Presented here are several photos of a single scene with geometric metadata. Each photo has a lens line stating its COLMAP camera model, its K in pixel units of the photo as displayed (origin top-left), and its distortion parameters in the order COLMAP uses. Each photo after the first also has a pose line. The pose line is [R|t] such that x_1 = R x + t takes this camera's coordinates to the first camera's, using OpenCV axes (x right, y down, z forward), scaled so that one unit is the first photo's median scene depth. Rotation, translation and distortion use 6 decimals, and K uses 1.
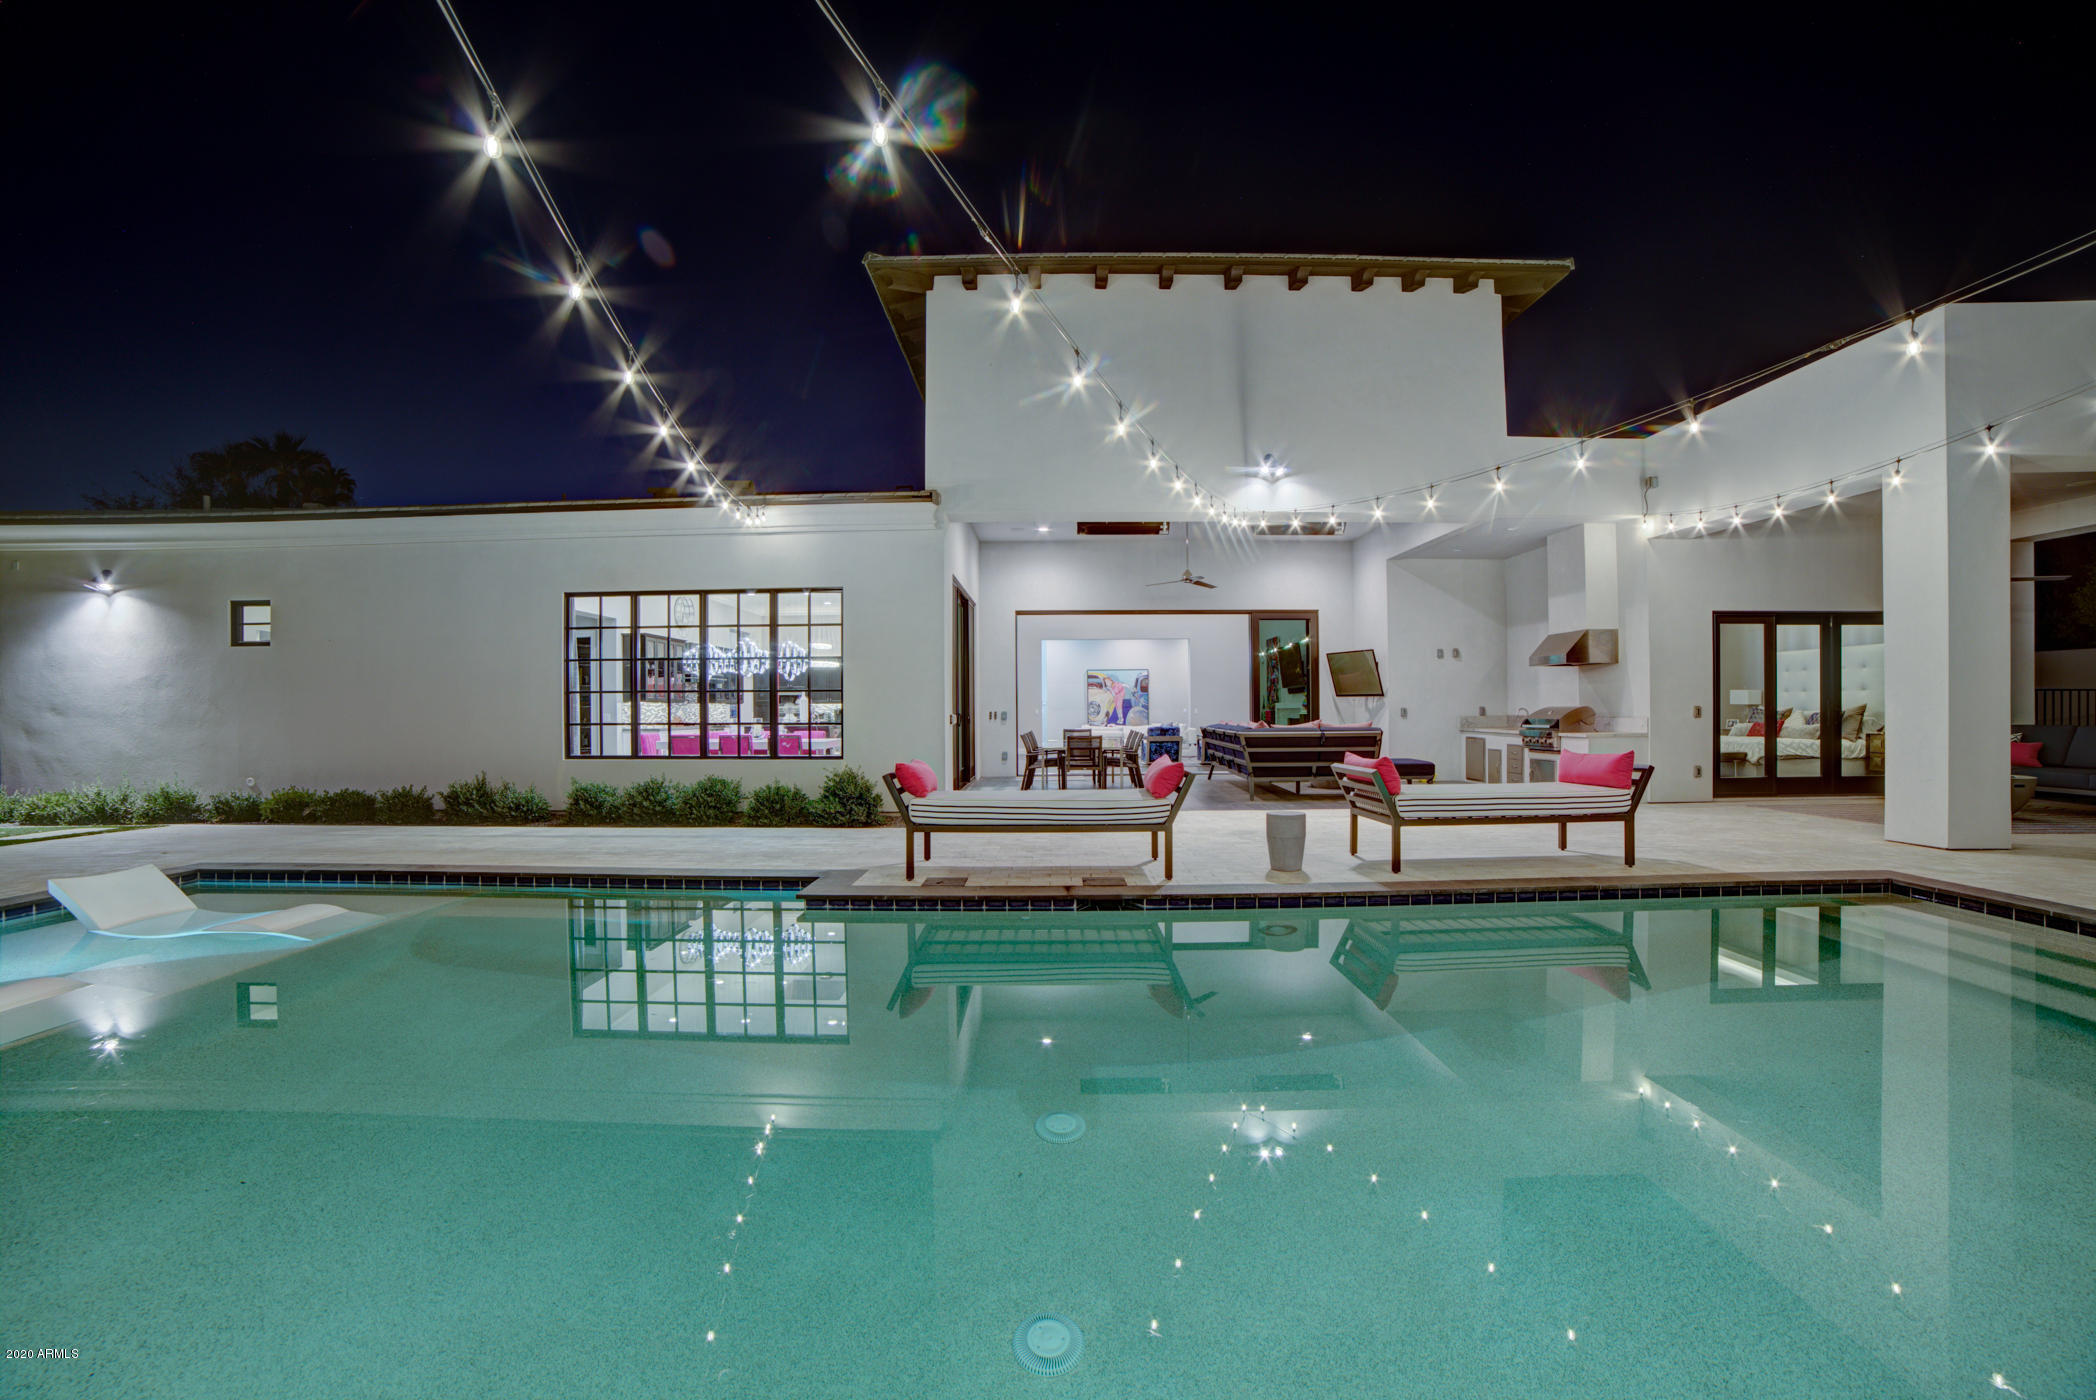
lens RADIAL K [[841.9, 0, 1031.8], [0, 841.9, 709.4], [0, 0, 1]] dist [-0.075896, 0.026681]
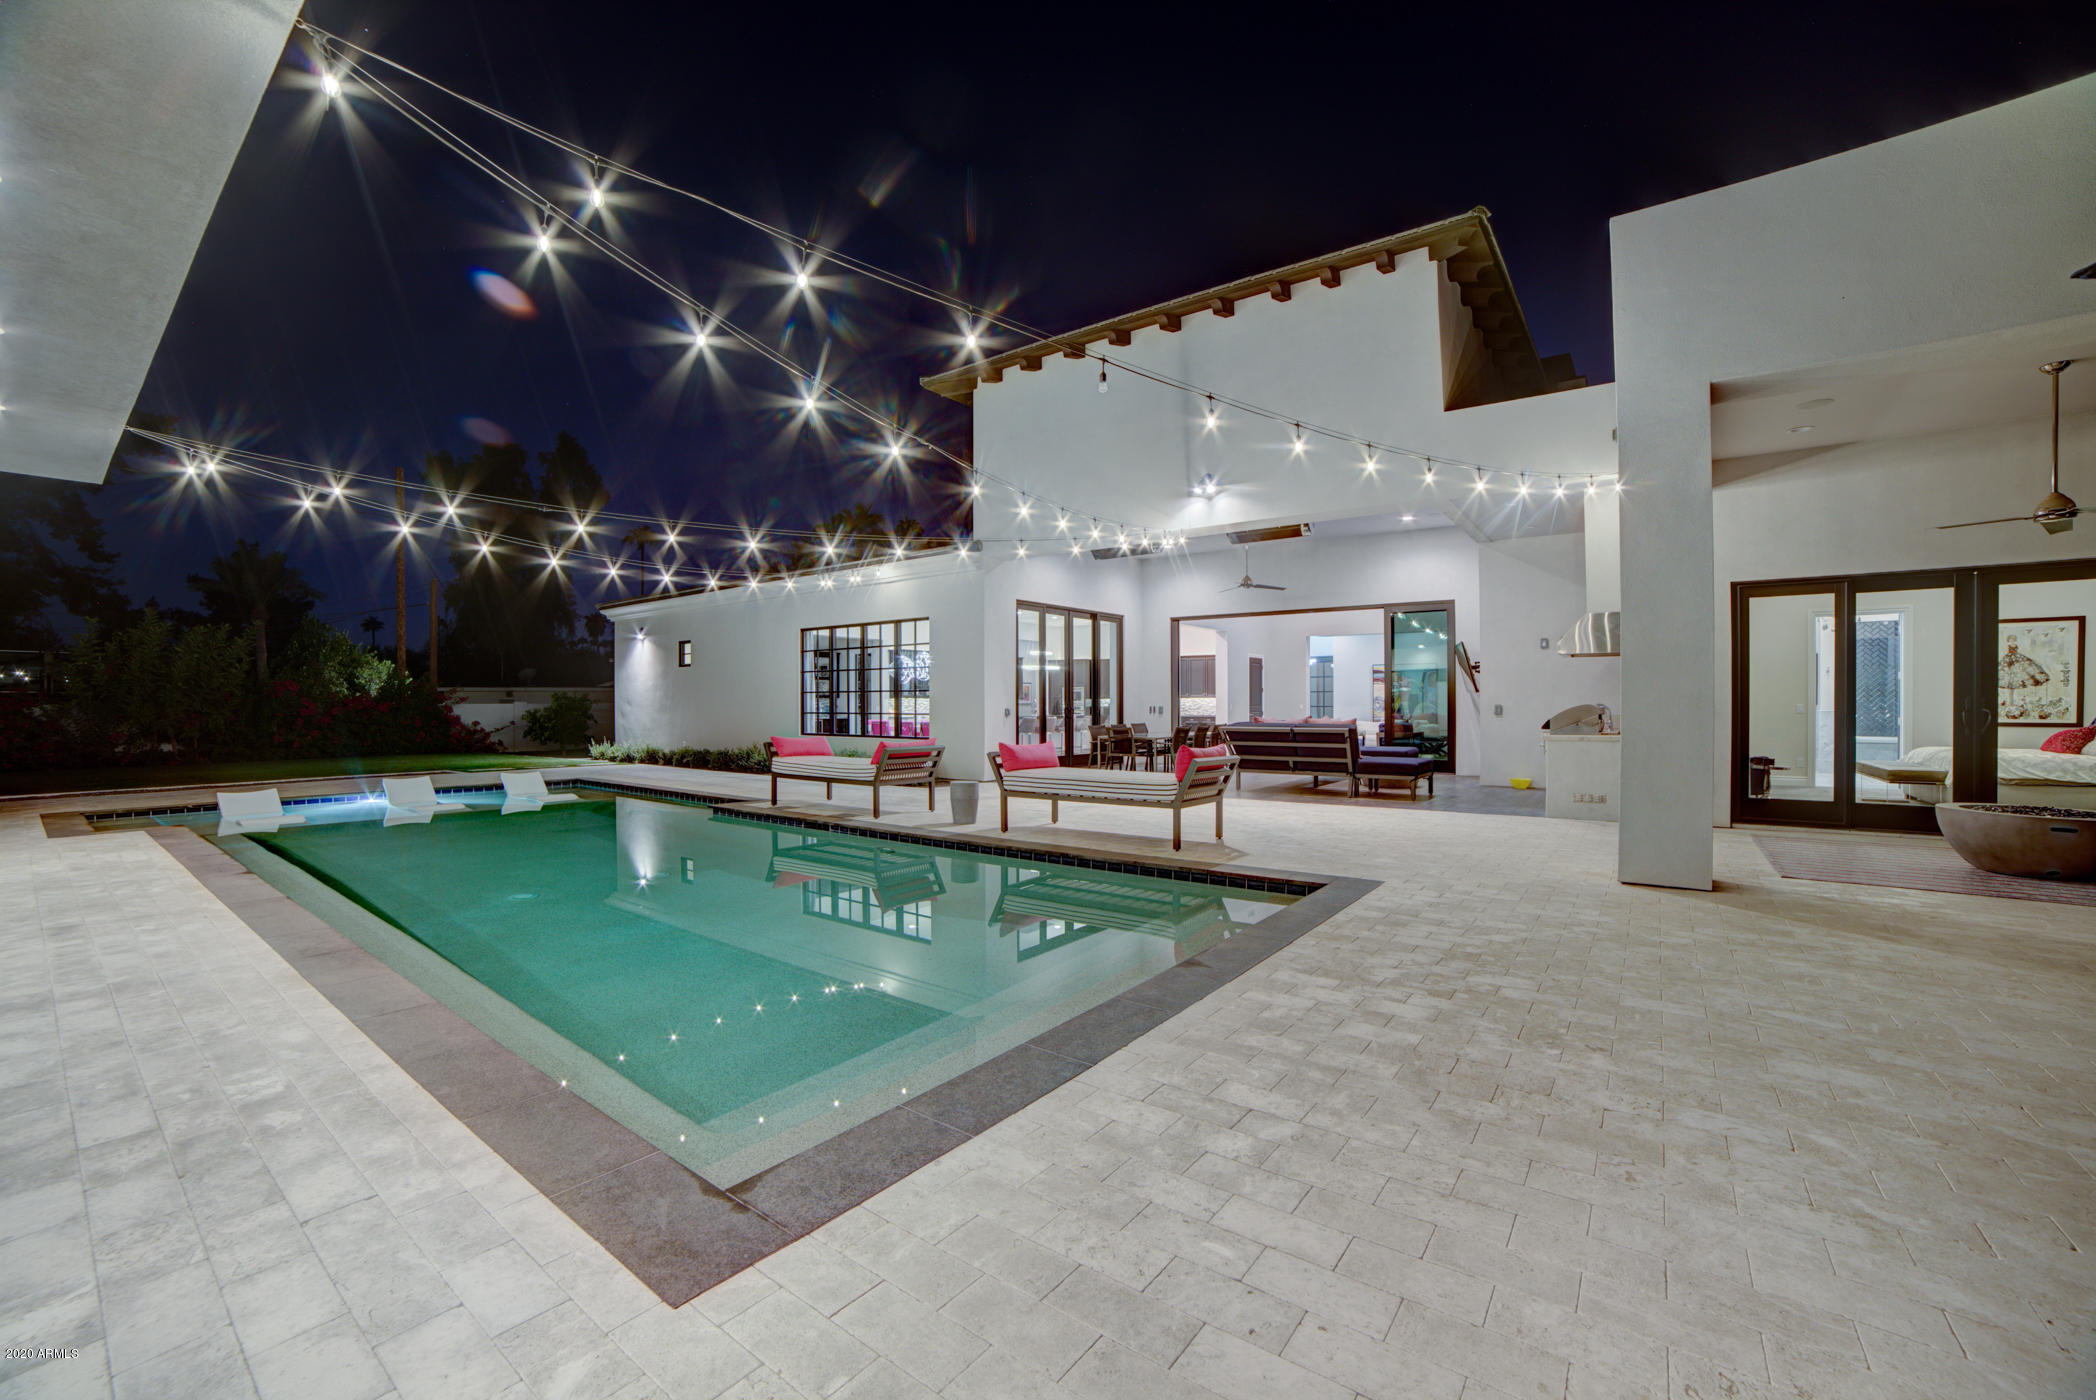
lens RADIAL K [[829.5, 0, 1063.9], [0, 829.5, 706.5], [0, 0, 1]] dist [-0.044419, 0.000289]
pose [[0.818252, 0.006165, -0.574827, 0.758479], [-0.003993, 0.999979, 0.005041, -0.003899], [0.574846, -0.001830, 0.818259, -0.004471]]
